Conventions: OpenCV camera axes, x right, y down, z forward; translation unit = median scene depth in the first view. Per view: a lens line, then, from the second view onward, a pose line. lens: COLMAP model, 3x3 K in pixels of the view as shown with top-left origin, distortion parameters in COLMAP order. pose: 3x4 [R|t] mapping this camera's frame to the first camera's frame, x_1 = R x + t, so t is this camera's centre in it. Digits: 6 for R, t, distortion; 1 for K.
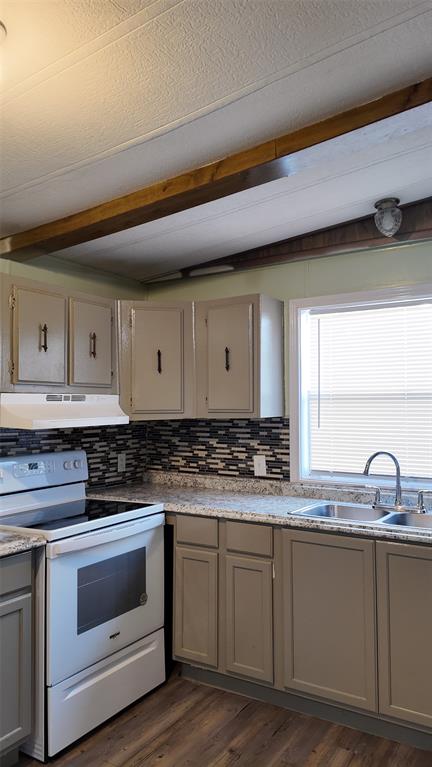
lens RADIAL K [[566.8, 0, 221.0], [0, 566.8, 383.1], [0, 0, 1]] dist [0.121038, -0.151329]
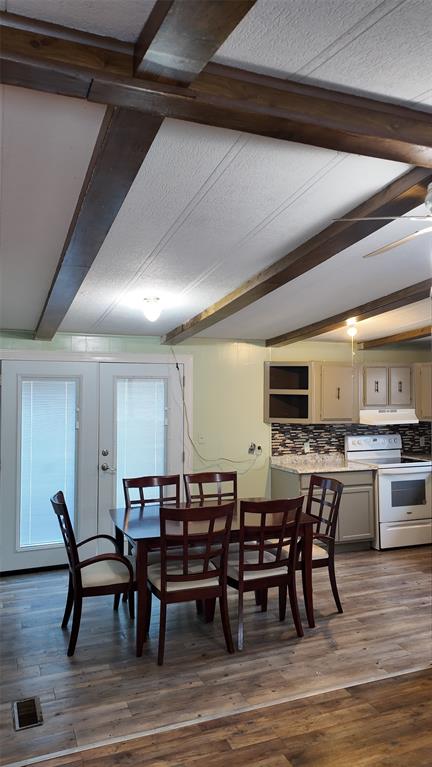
lens RADIAL K [[566.8, 0, 221.0], [0, 566.8, 383.1], [0, 0, 1]] dist [0.121038, -0.151329]
pose [[0.810402, -0.003141, -0.585866, 0.479429], [0.023307, 0.999367, 0.026883, -0.147606], [0.585411, -0.035441, 0.809962, -1.123764]]
